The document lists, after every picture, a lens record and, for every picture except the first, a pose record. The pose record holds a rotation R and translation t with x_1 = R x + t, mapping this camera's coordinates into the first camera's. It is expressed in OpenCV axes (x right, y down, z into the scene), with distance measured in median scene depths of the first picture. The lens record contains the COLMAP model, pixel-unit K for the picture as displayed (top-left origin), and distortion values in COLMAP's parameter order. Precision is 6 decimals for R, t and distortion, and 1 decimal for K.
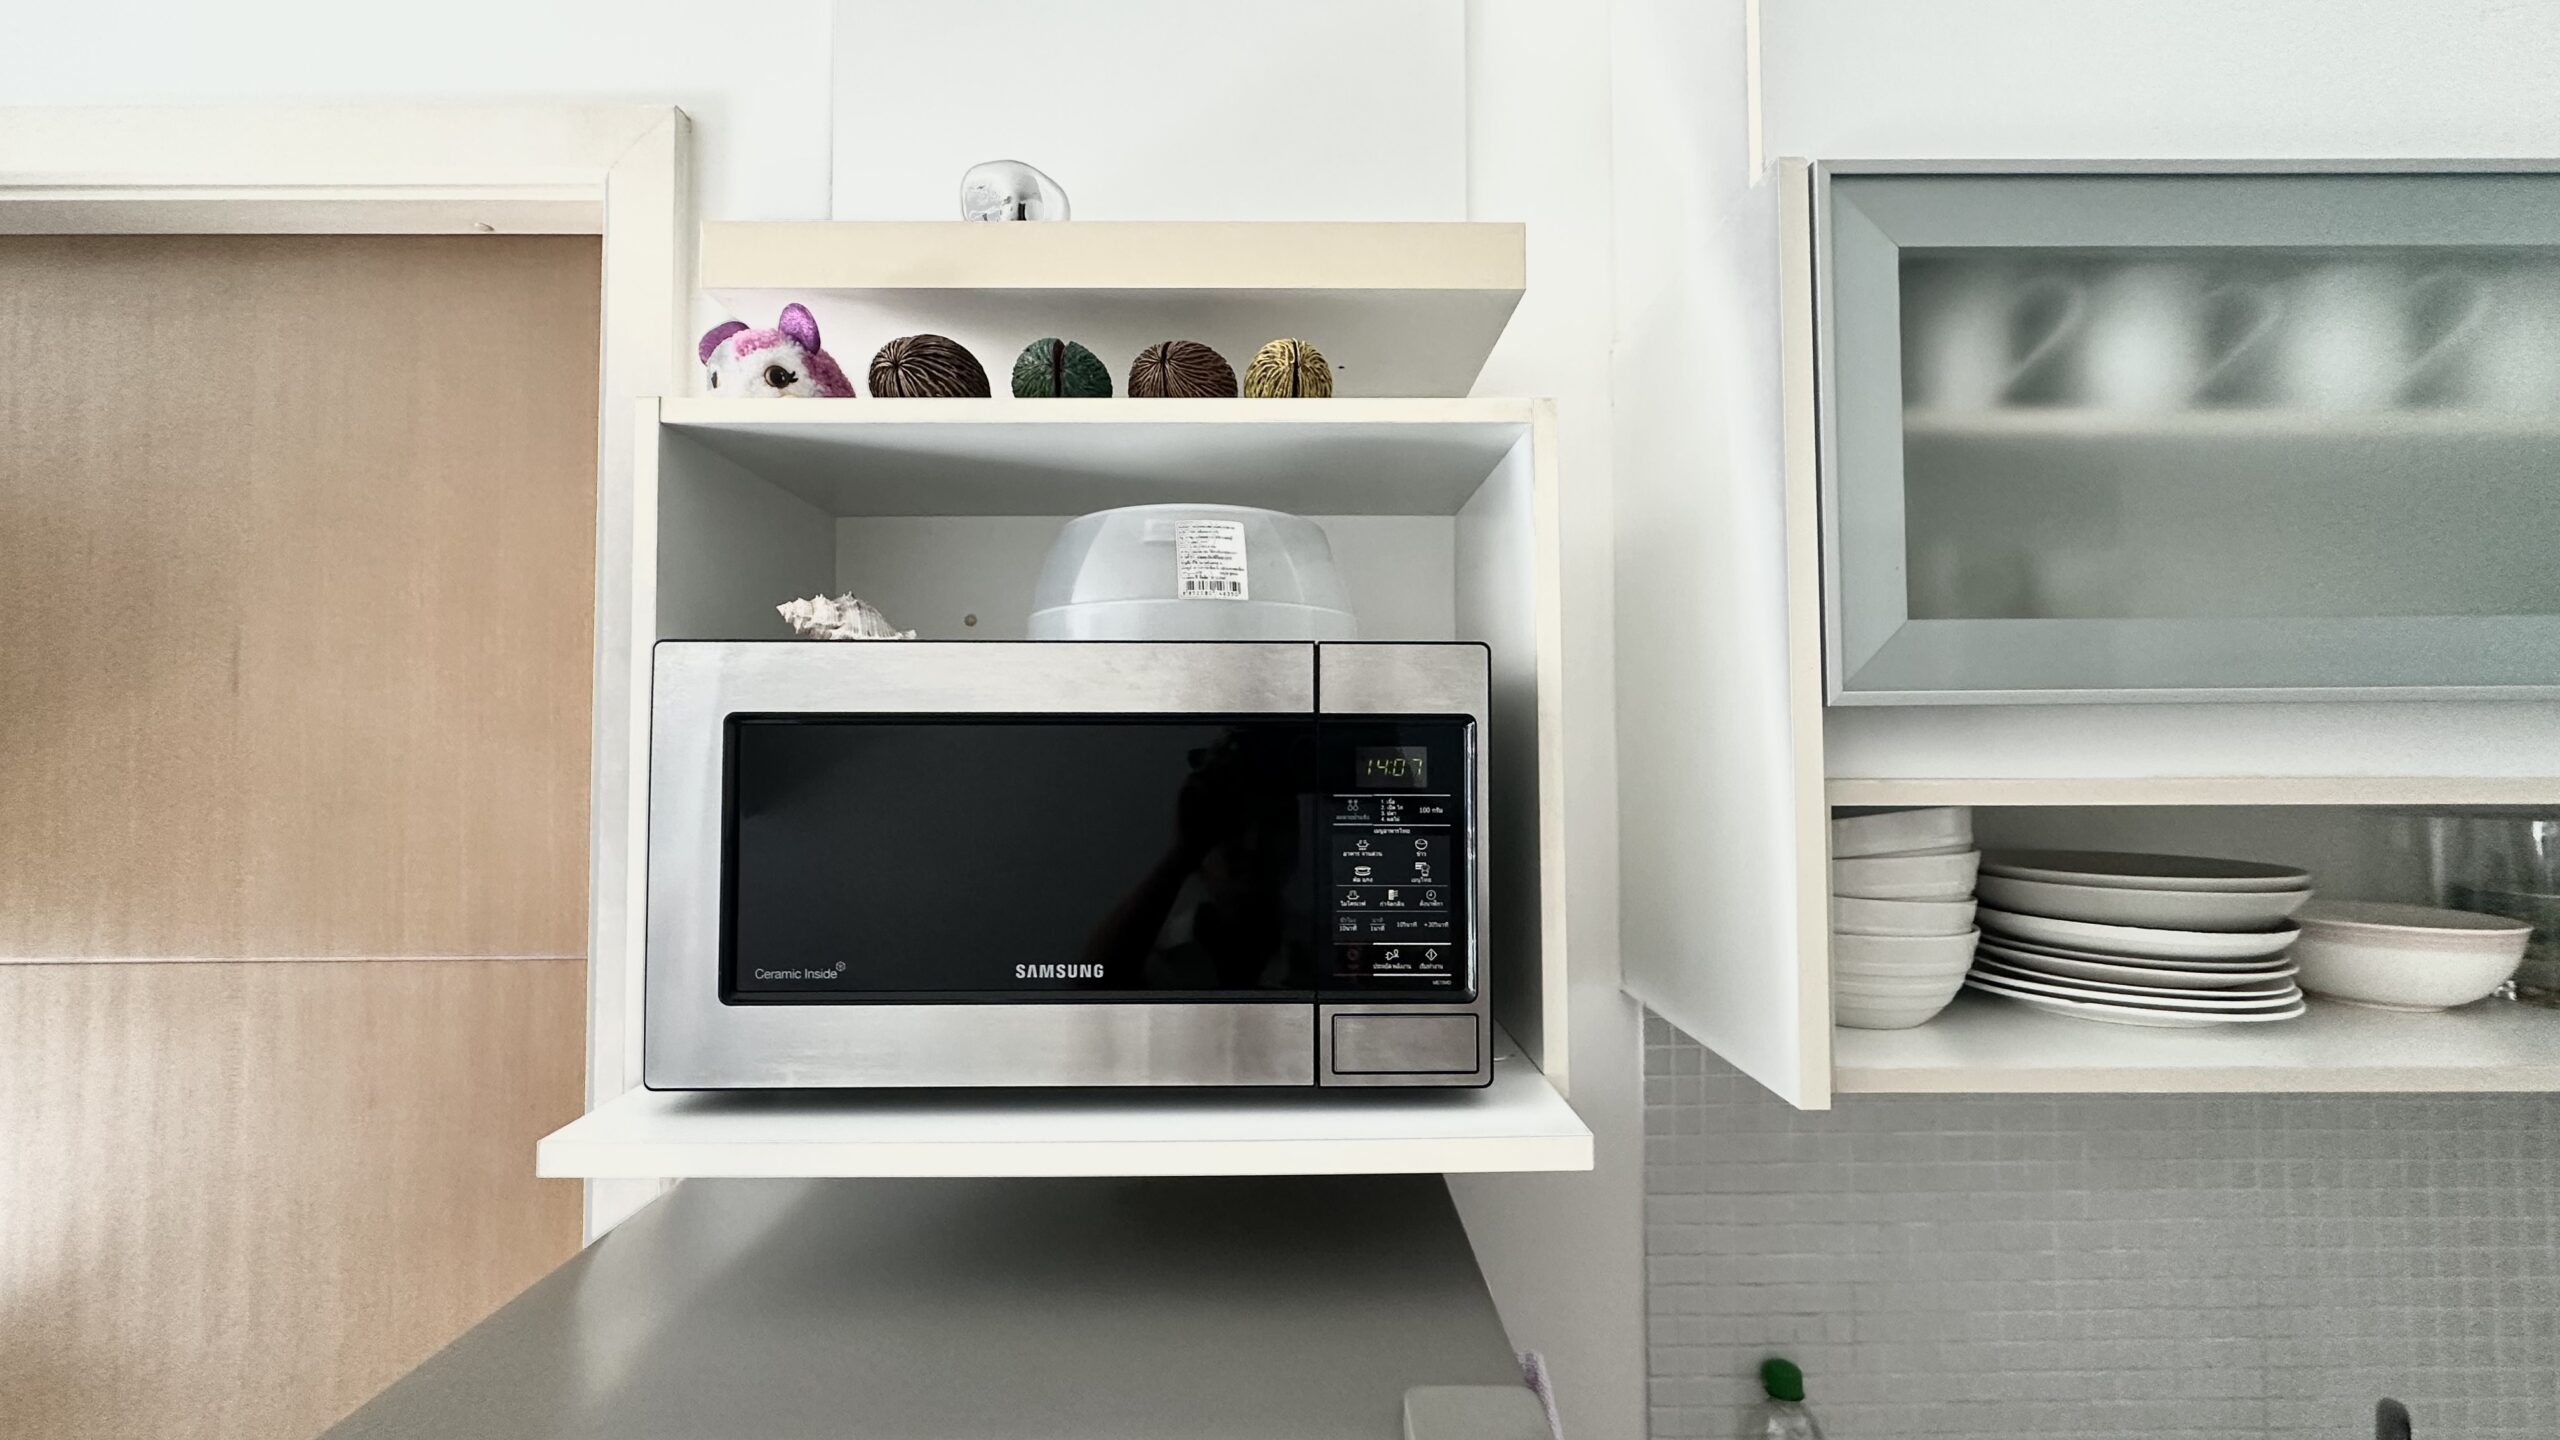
lens RADIAL K [[1017.1, 0, 1283.0], [0, 1017.1, 714.4], [0, 0, 1]] dist [0.000106, 0.000560]
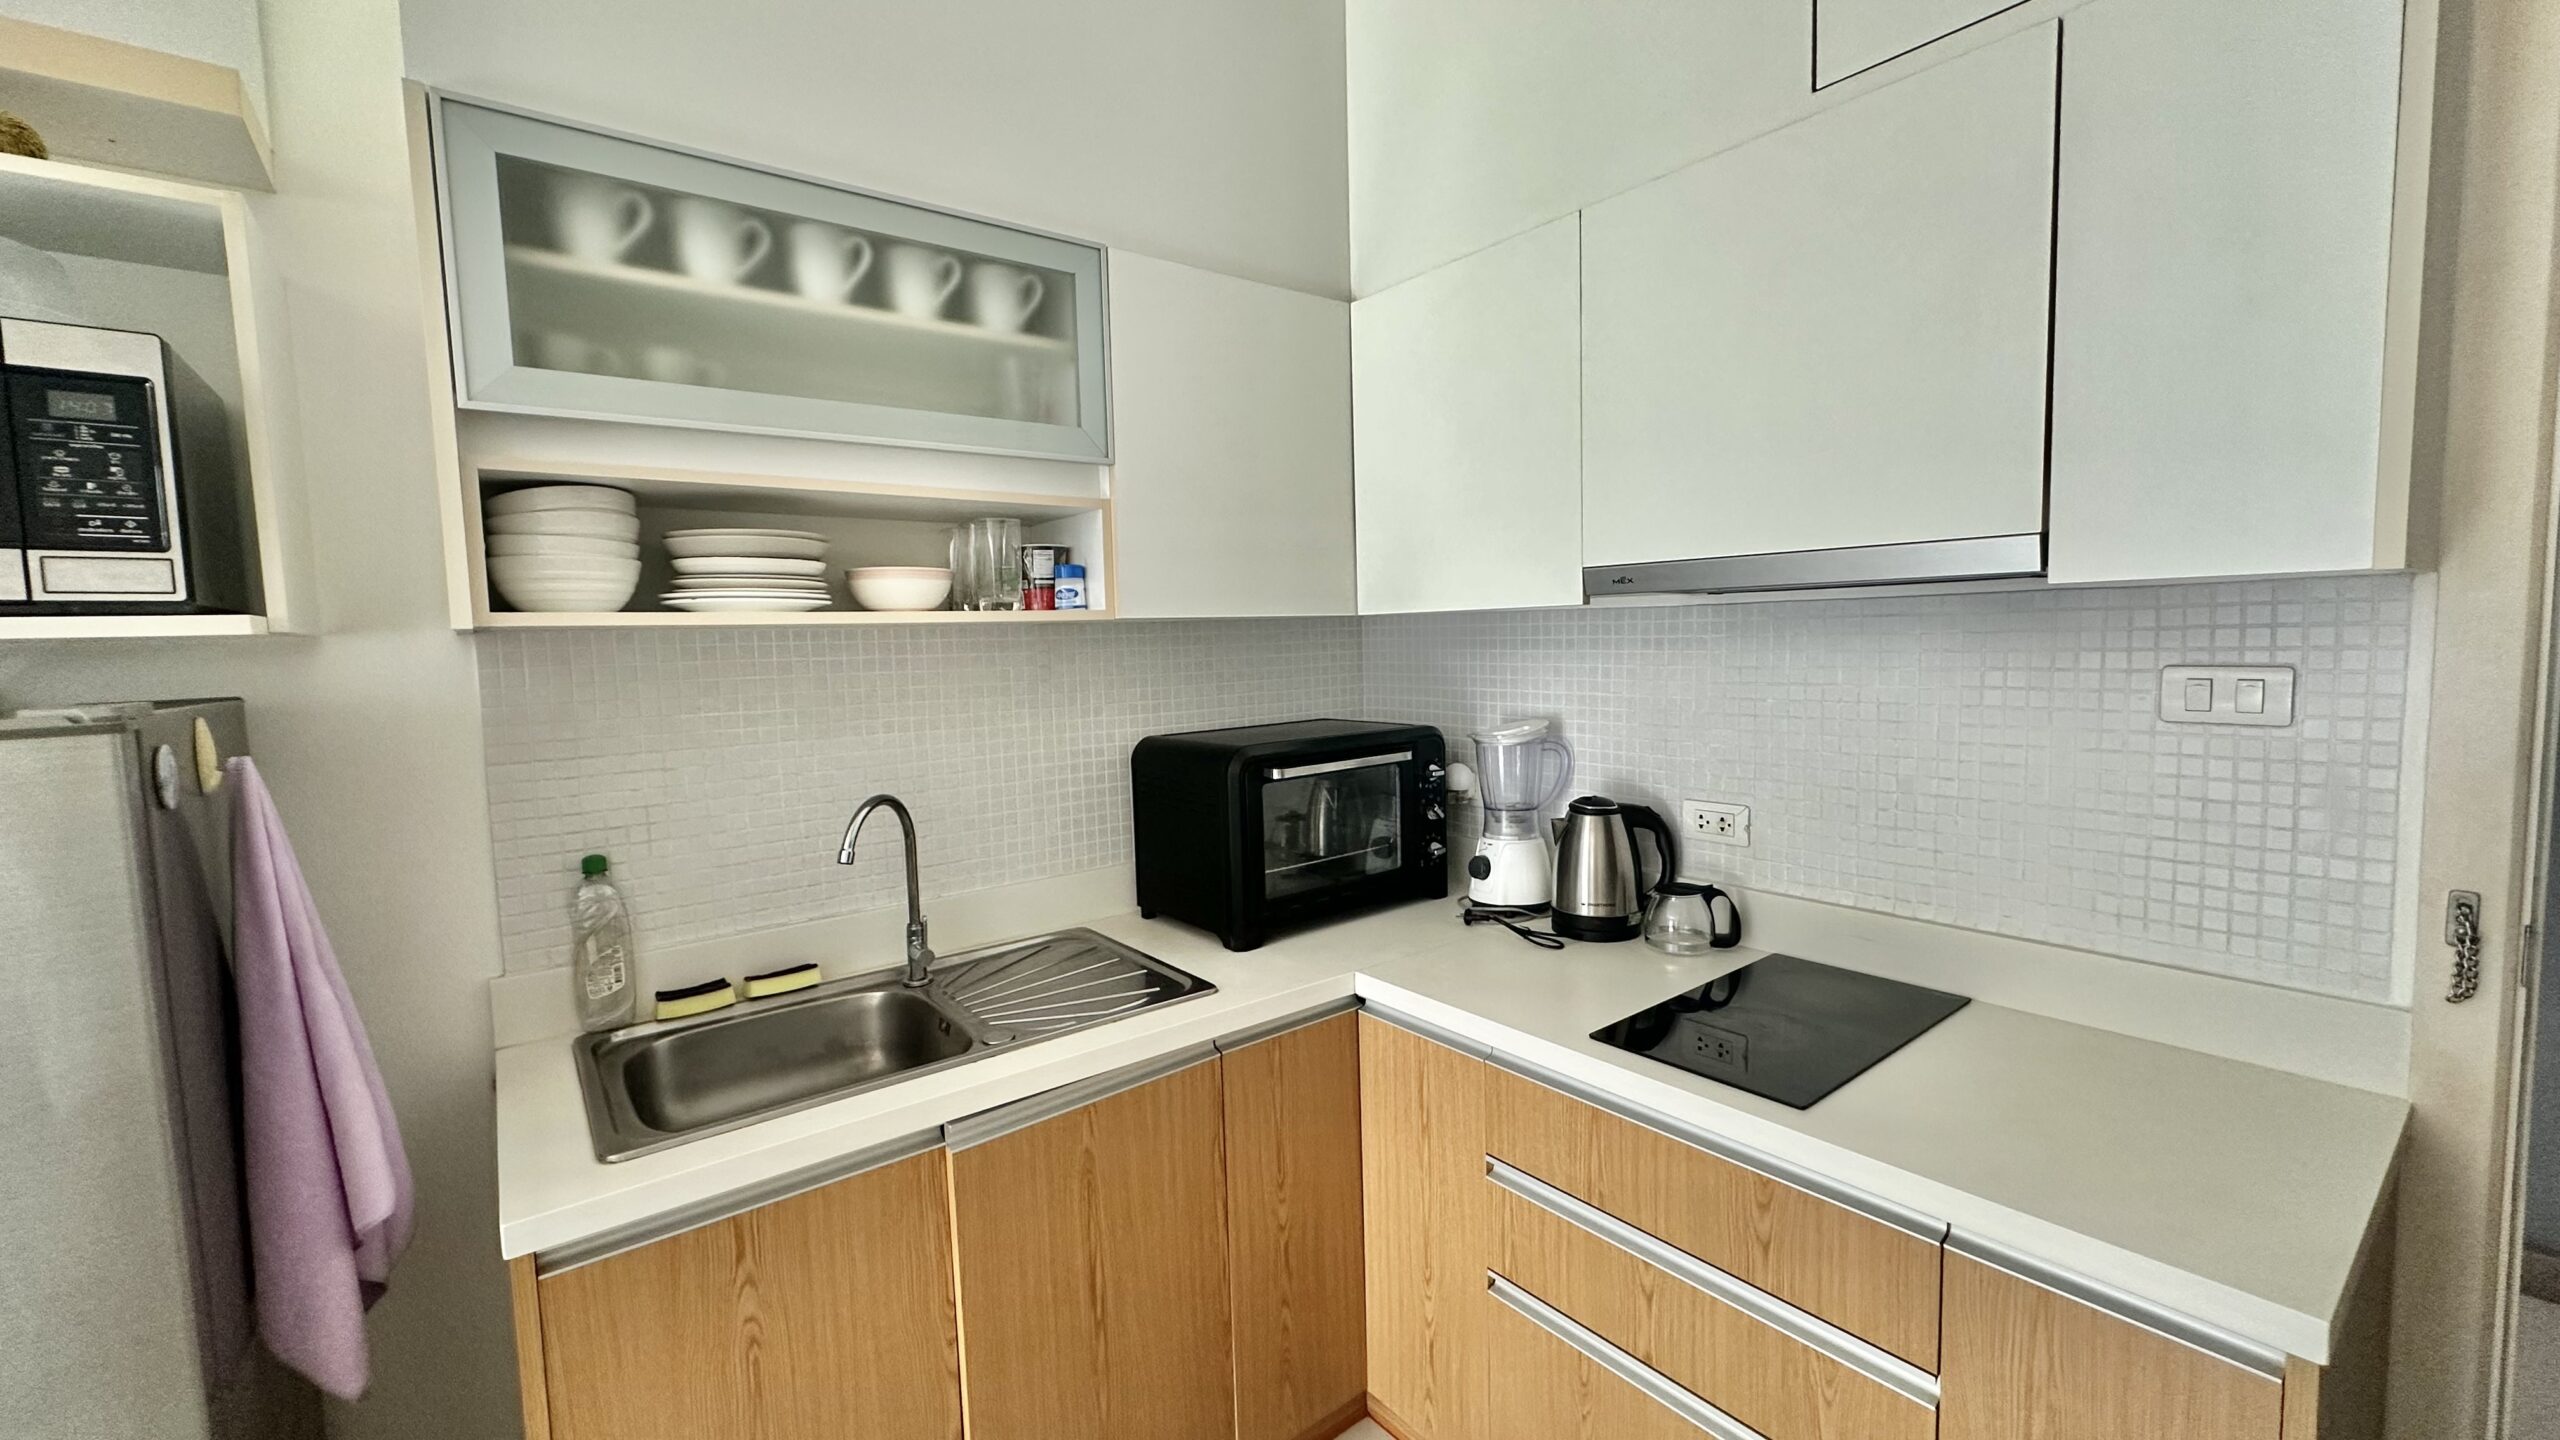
lens RADIAL K [[1017.1, 0, 1273.9], [0, 1017.1, 716.9], [0, 0, 1]] dist [0.000106, 0.000560]
pose [[0.796288, -0.066749, 0.601224, 0.608516], [0.001546, 0.994115, 0.108321, 0.370408], [-0.604916, -0.085325, 0.791705, -1.460075]]
